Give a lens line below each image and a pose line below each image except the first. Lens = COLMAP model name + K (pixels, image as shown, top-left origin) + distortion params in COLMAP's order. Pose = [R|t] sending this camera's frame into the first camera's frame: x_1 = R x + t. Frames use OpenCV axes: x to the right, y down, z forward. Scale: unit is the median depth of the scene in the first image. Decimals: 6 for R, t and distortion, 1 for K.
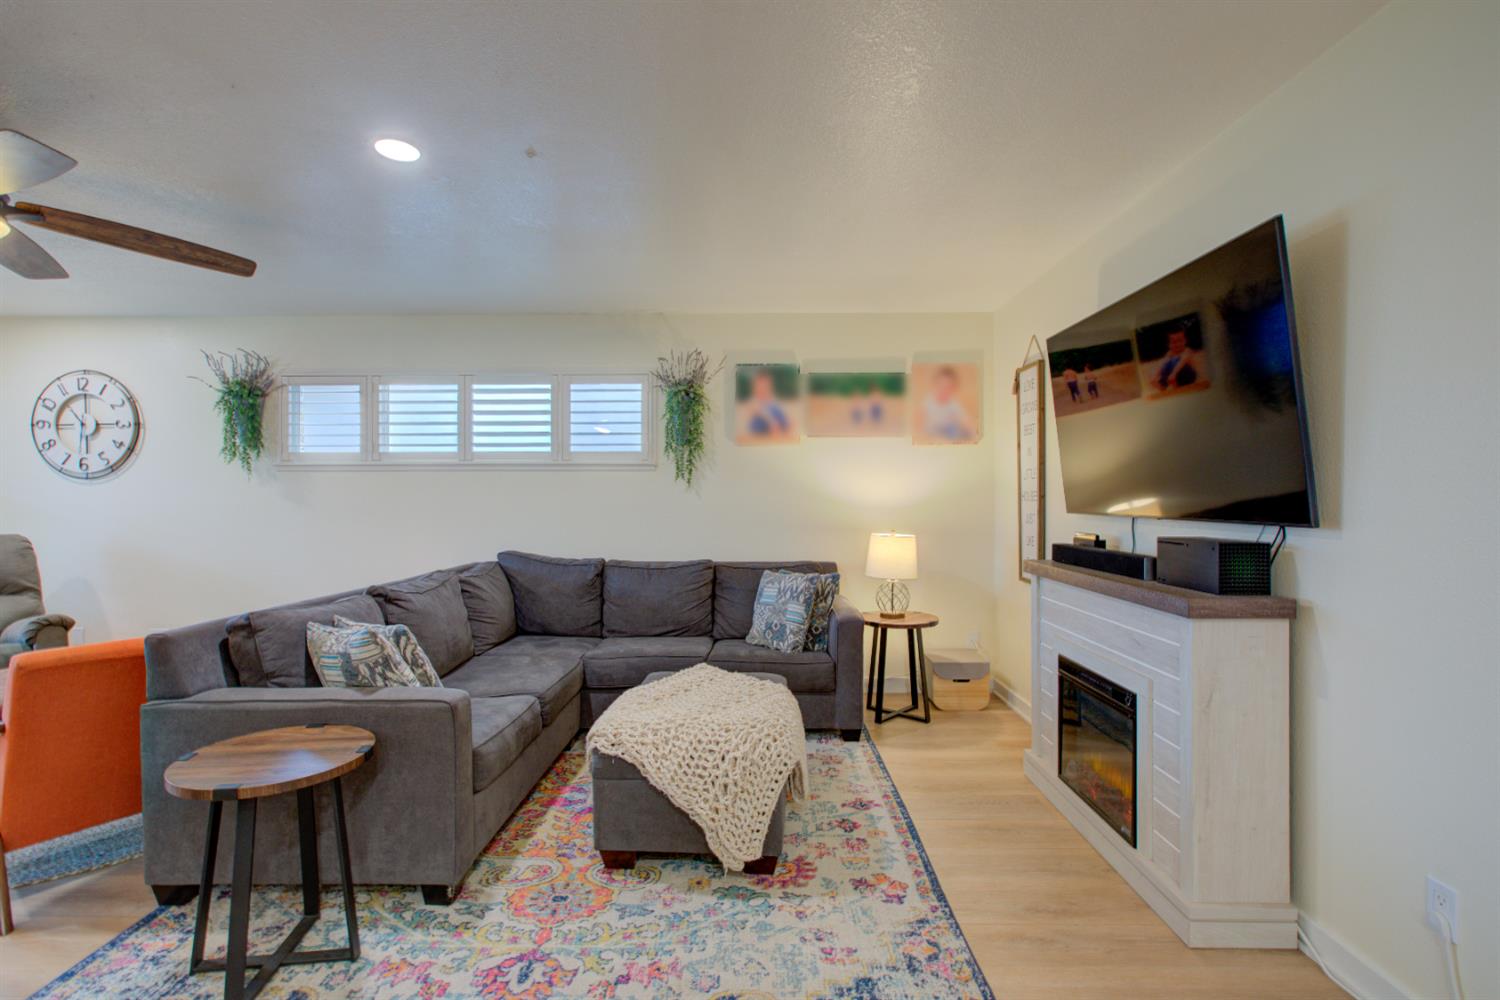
lens RADIAL K [[704.4, 0, 723.8], [0, 704.4, 503.4], [0, 0, 1]] dist [-0.005030, 0.004232]
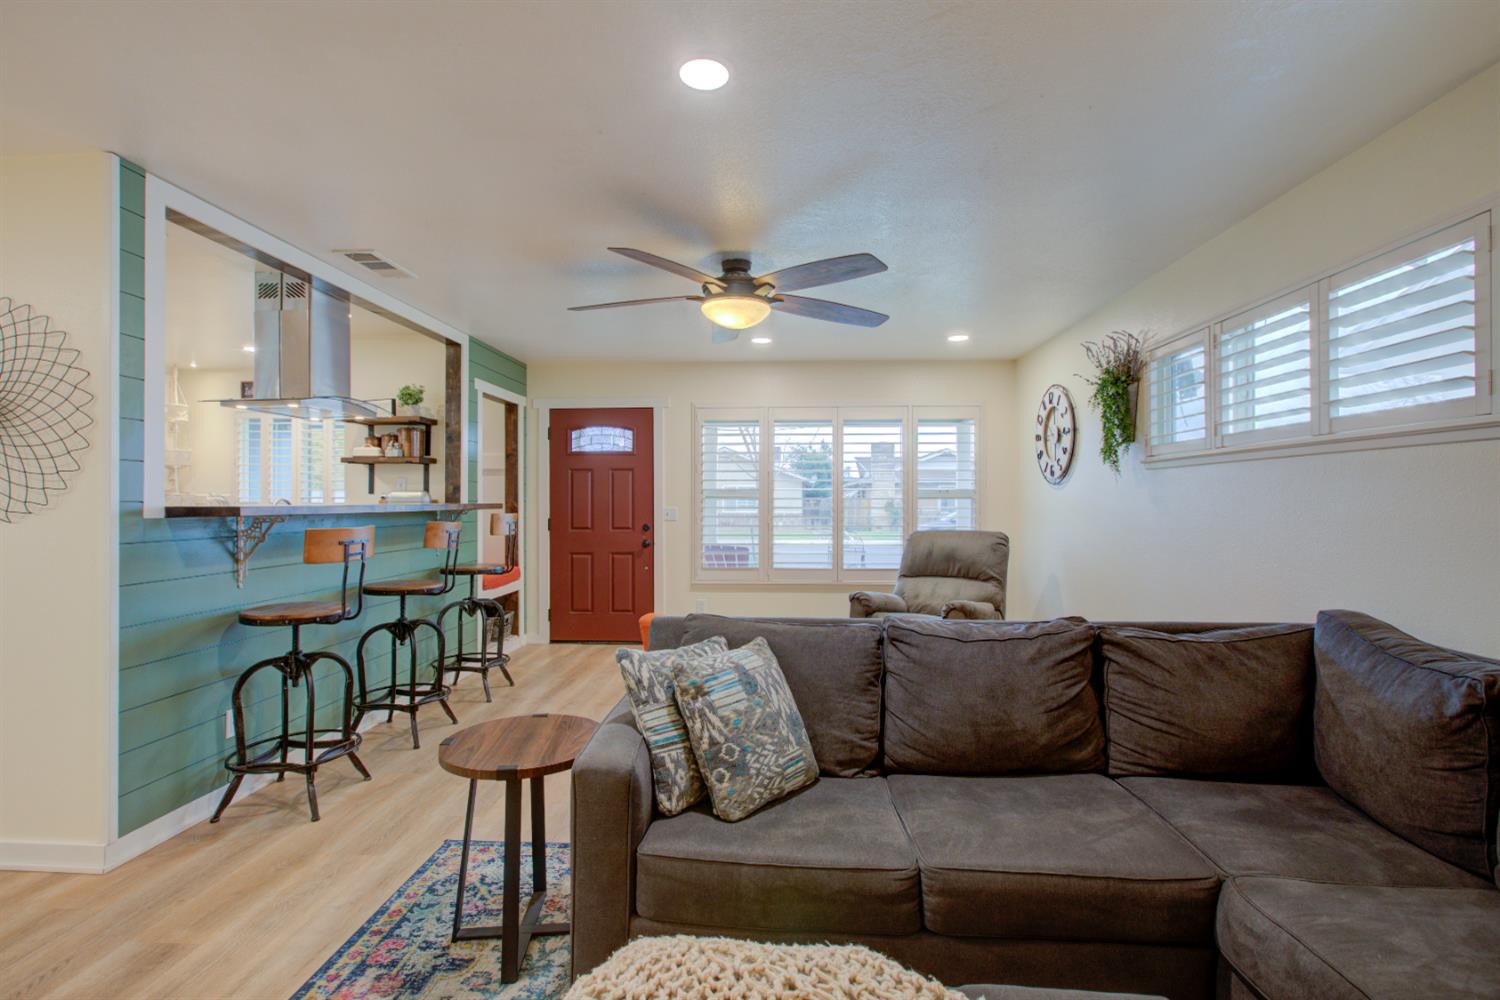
lens RADIAL K [[704.4, 0, 757.9], [0, 704.4, 496.8], [0, 0, 1]] dist [-0.005030, 0.004232]
pose [[-0.006014, -0.005776, -0.999965, 0.198097], [-0.012024, 0.999911, -0.005703, -0.005334], [0.999910, 0.011990, -0.006083, 0.613337]]
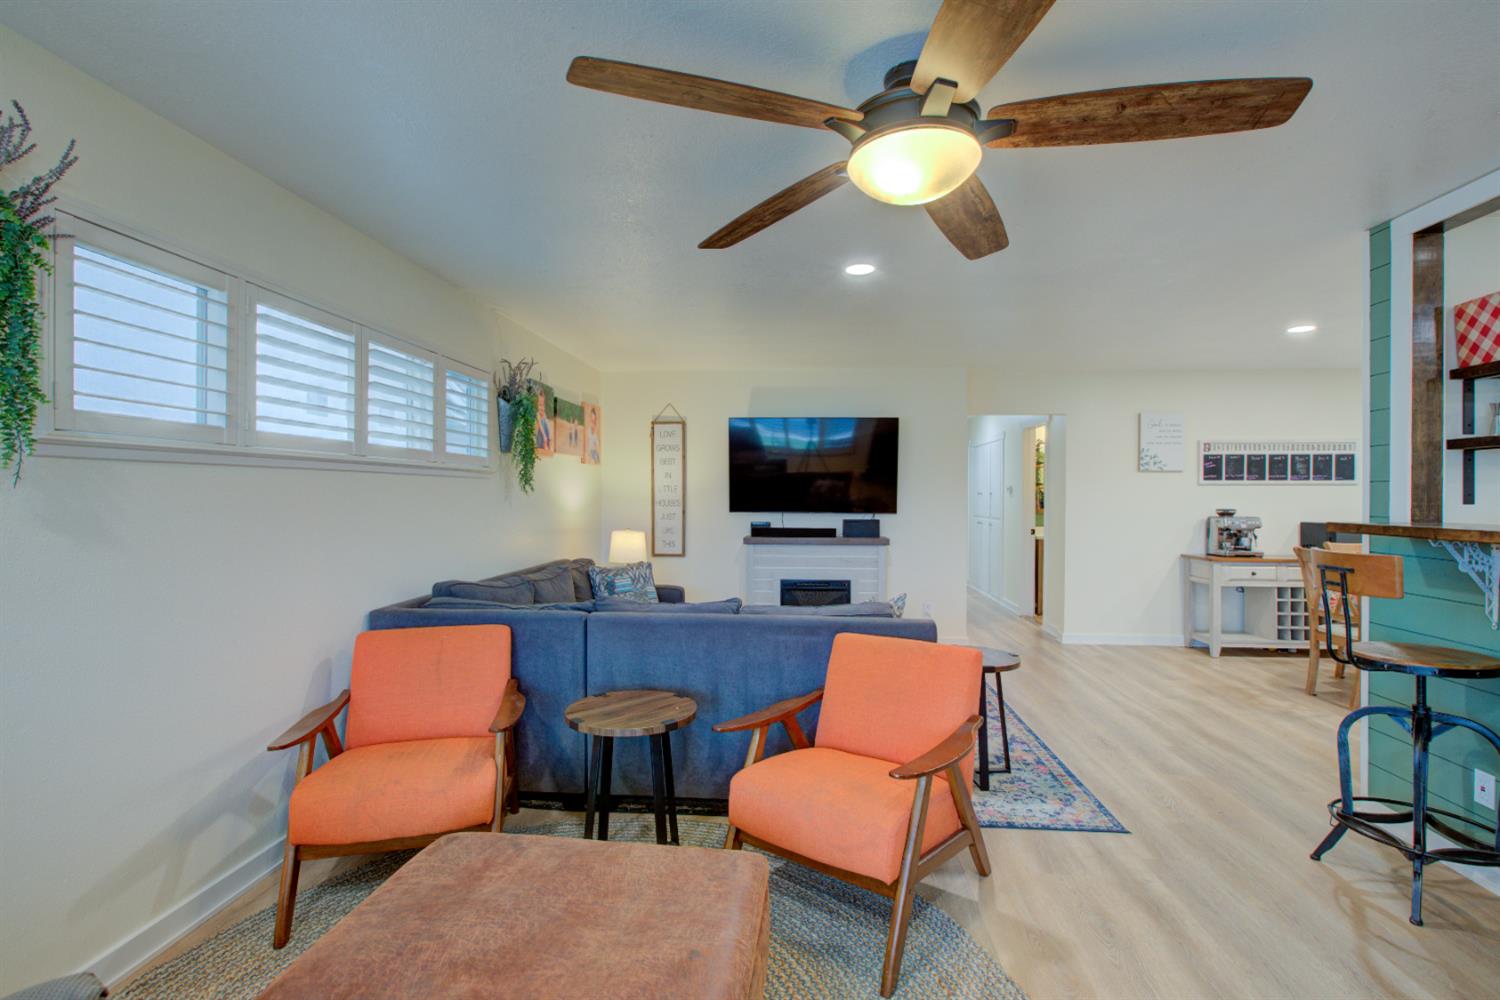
lens RADIAL K [[704.4, 0, 763.0], [0, 704.4, 499.1], [0, 0, 1]] dist [-0.005030, 0.004232]
pose [[0.031838, -0.004330, 0.999484, -1.093516], [0.006560, 0.999970, 0.004123, -0.023242], [-0.999472, 0.006426, 0.031865, 0.661795]]
